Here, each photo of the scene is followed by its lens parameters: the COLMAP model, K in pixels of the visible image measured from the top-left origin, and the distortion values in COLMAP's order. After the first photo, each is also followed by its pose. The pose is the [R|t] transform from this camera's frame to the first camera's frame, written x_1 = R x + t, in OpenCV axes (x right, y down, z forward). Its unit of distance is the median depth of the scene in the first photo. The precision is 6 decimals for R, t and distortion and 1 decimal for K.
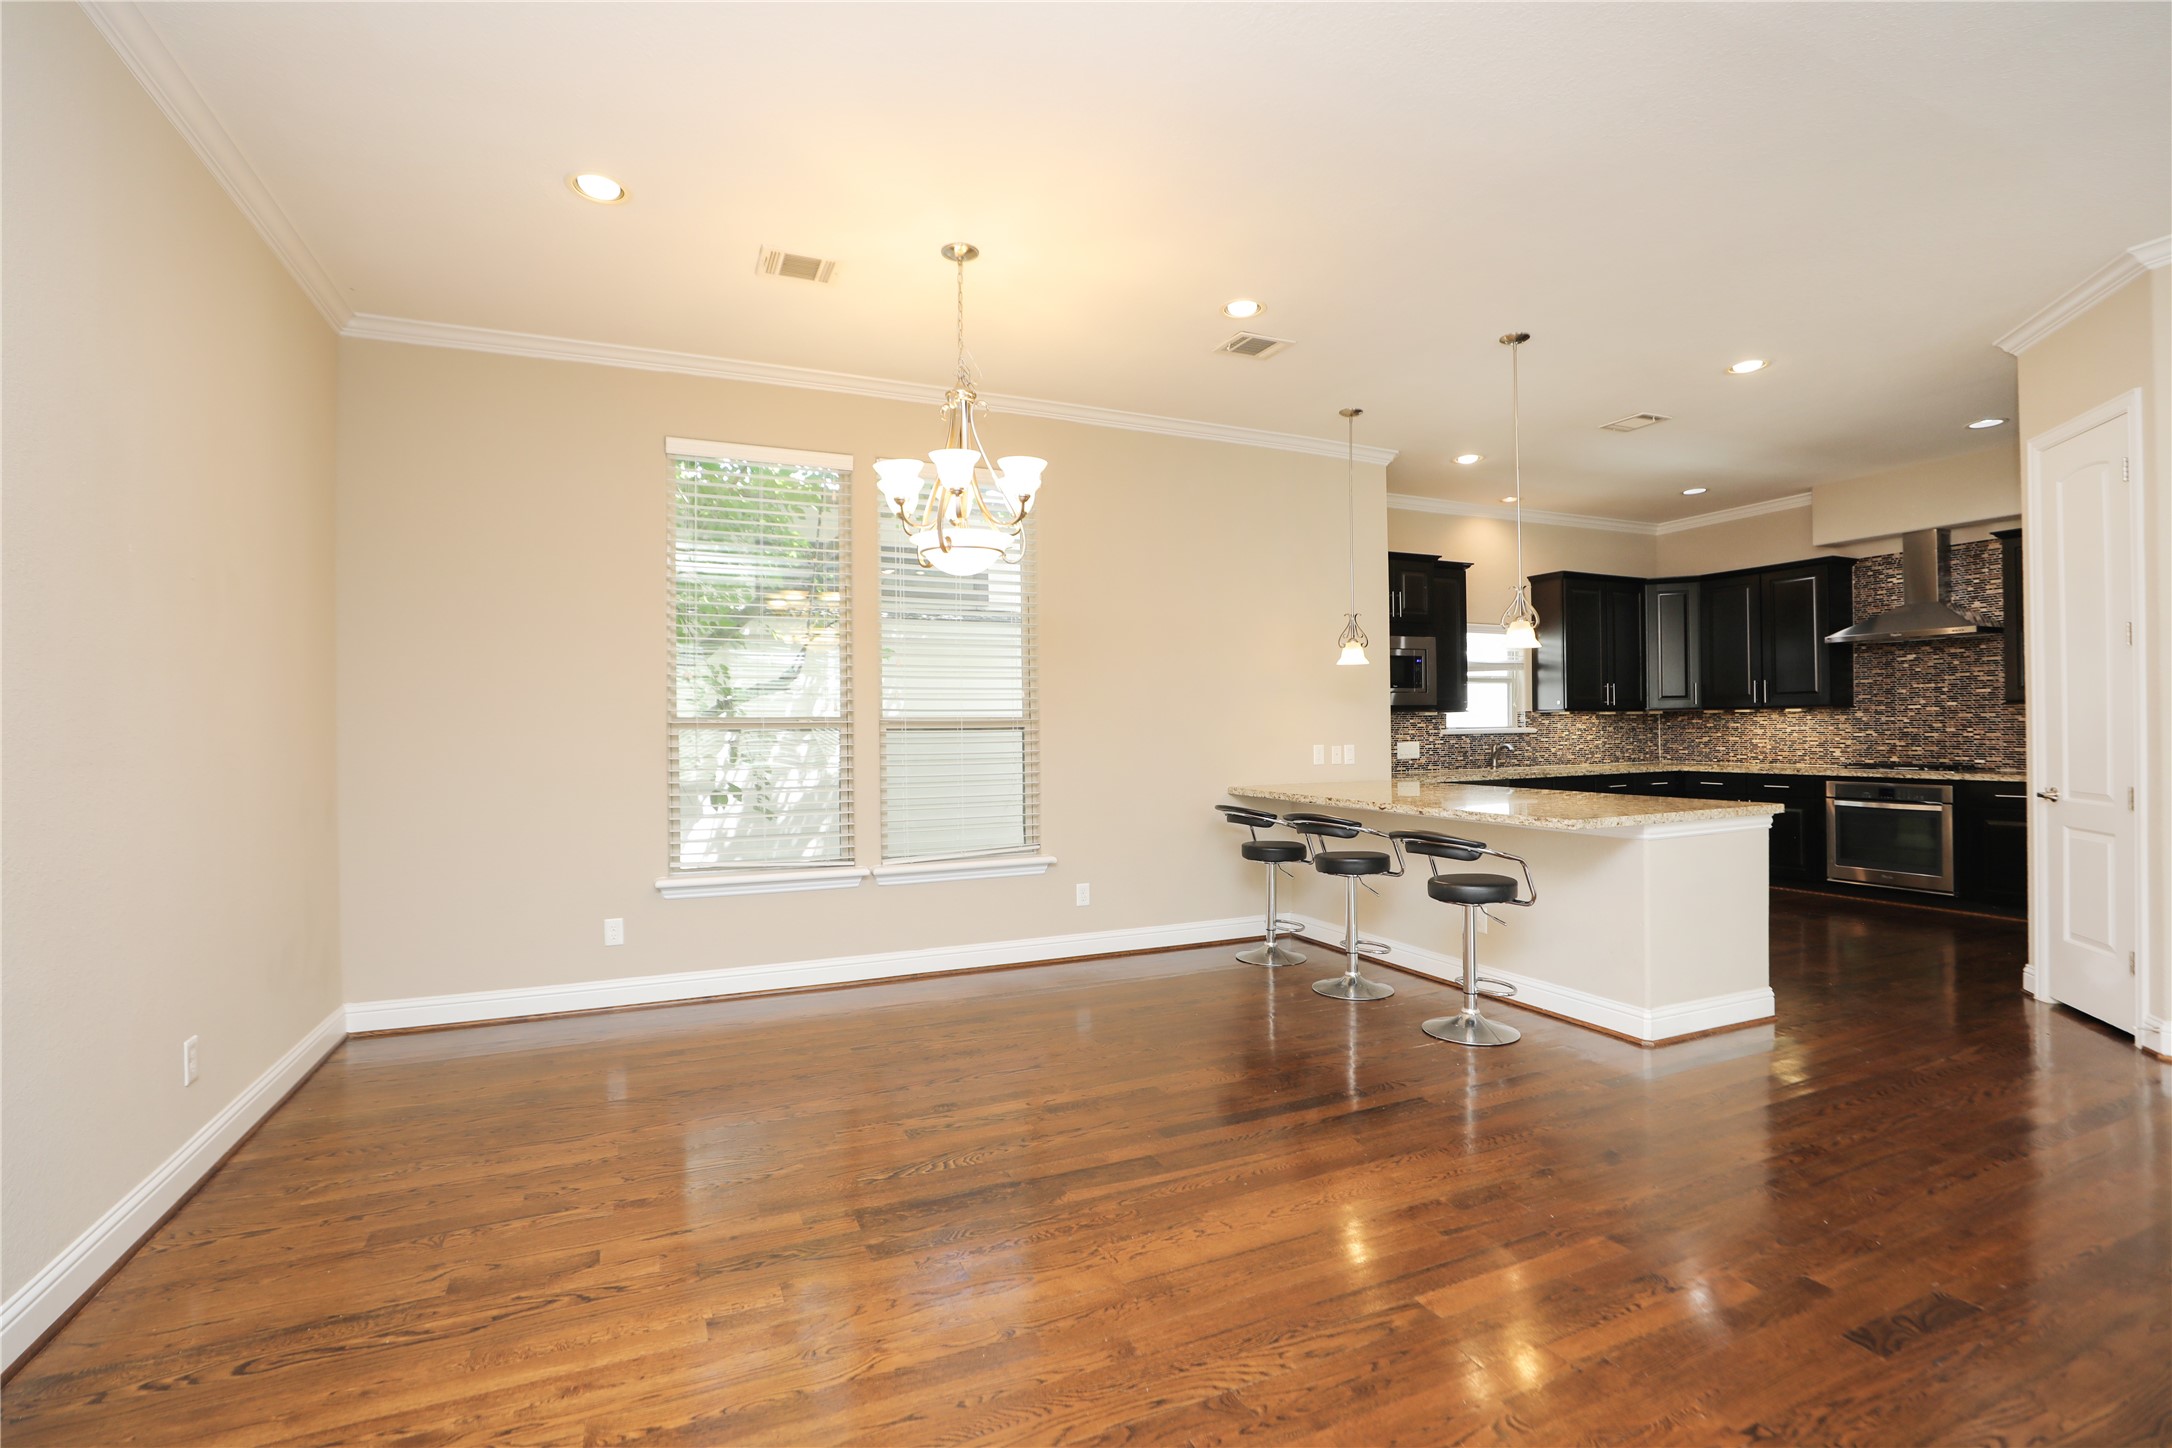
lens RADIAL K [[991.5, 0, 1071.0], [0, 991.5, 726.3], [0, 0, 1]] dist [-0.040188, 0.009972]
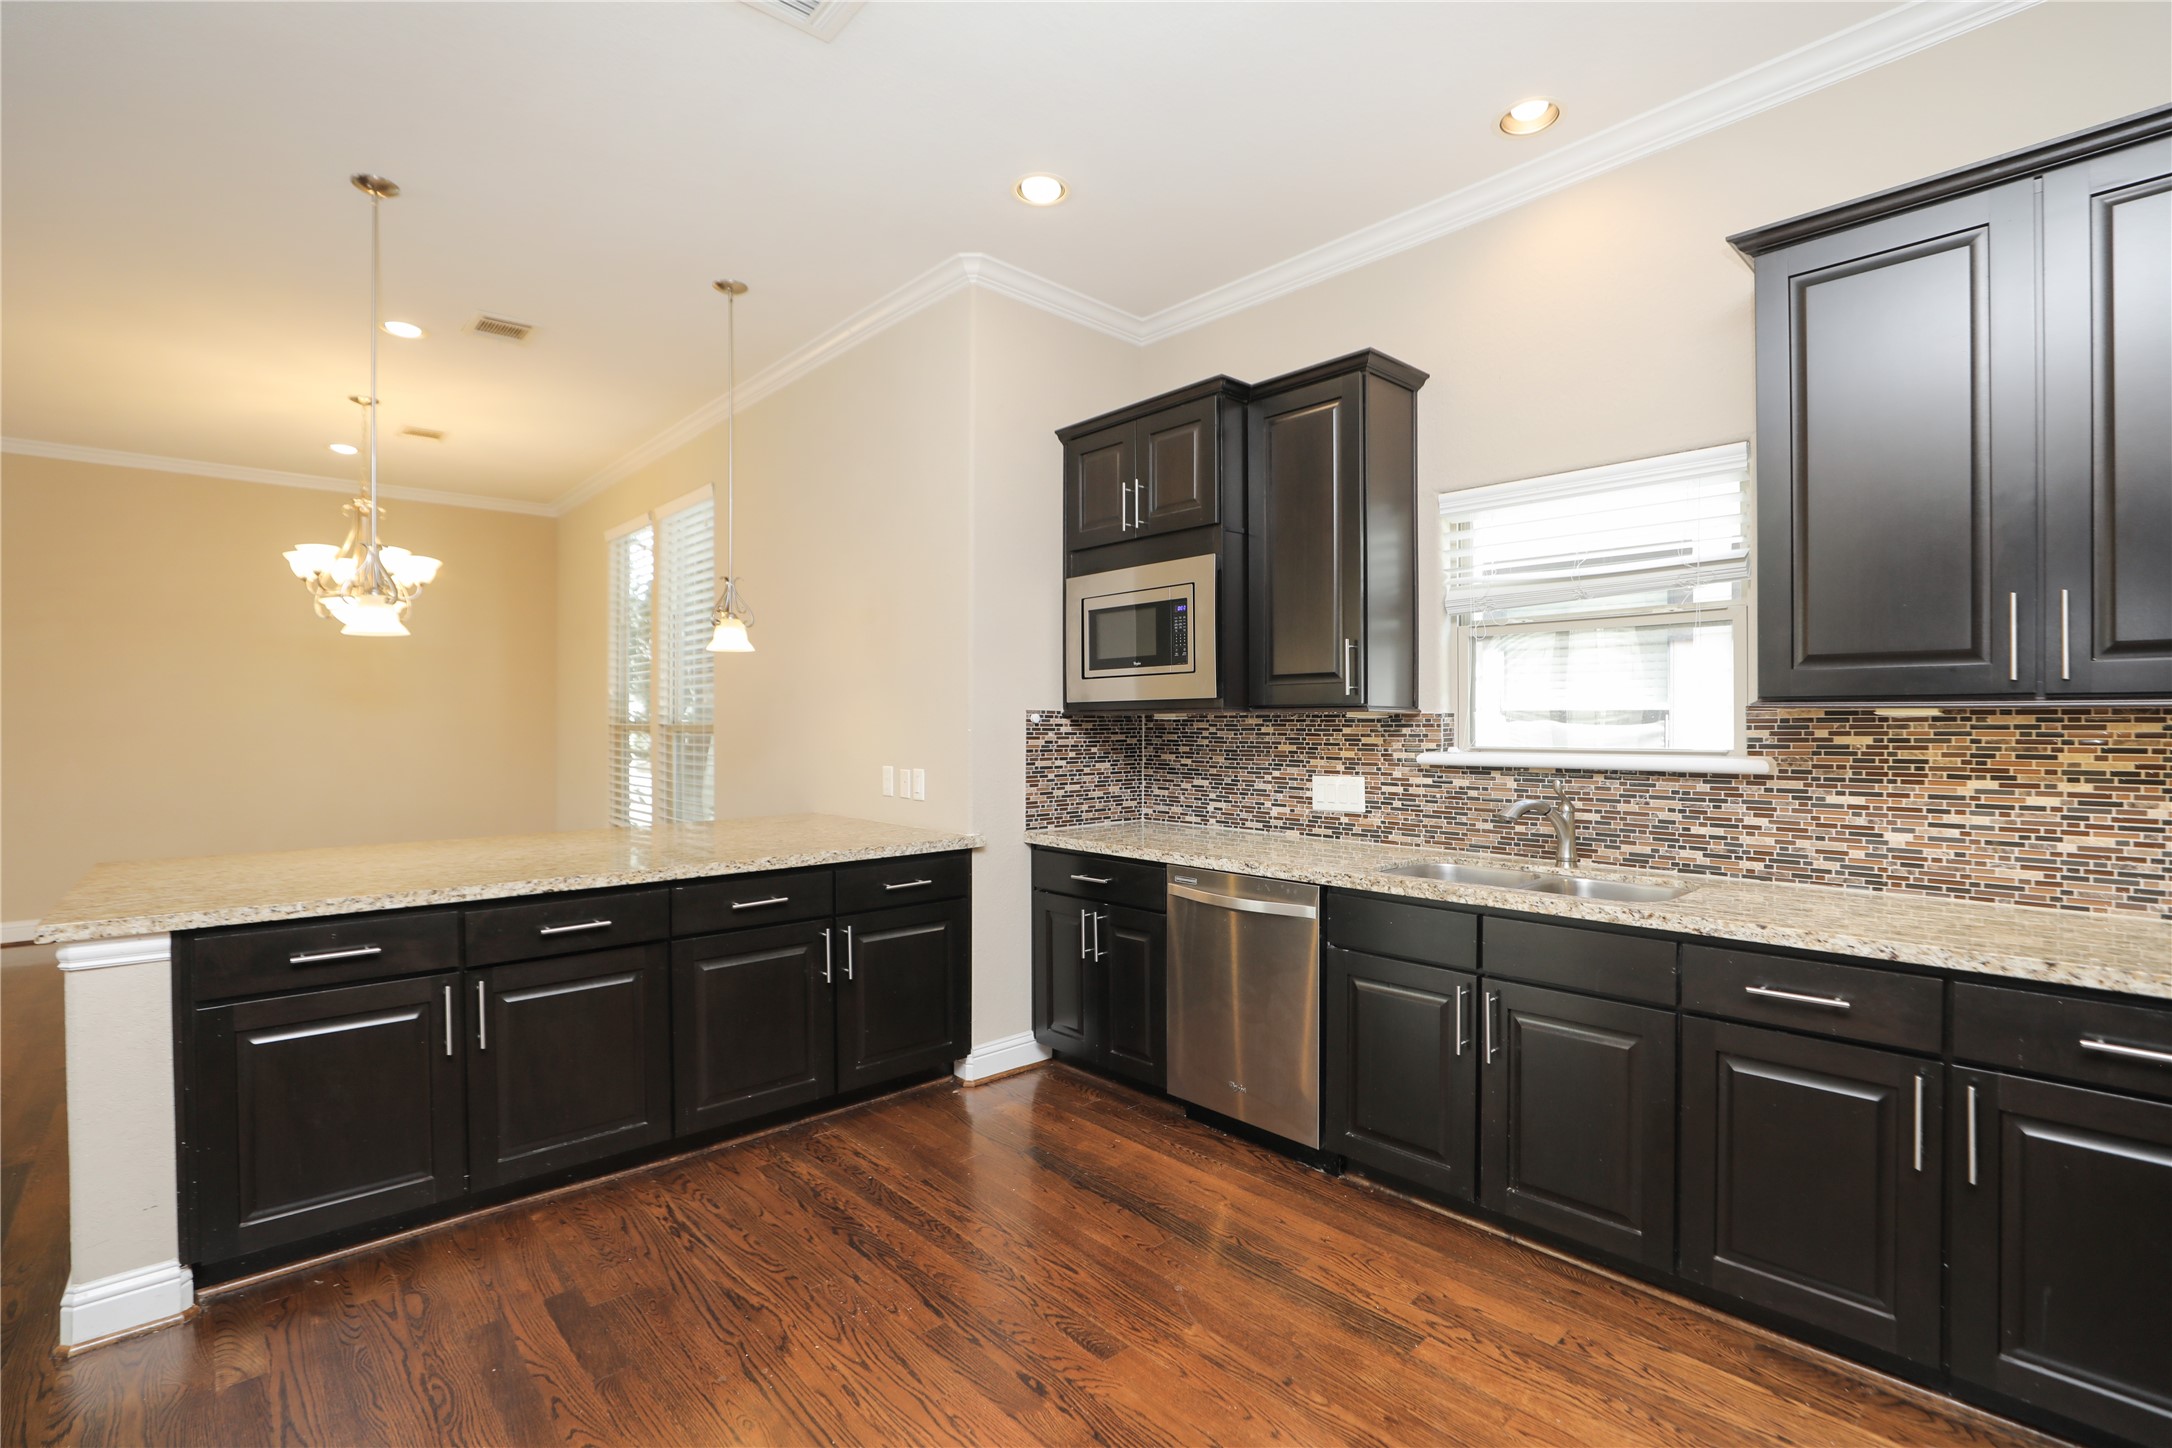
lens RADIAL K [[991.5, 0, 1049.1], [0, 991.5, 716.9], [0, 0, 1]] dist [-0.040188, 0.009972]
pose [[0.304011, 0.009115, -0.952625, 0.795949], [0.005213, 0.999923, 0.011231, -0.018885], [0.952654, -0.008380, 0.303941, 0.787148]]
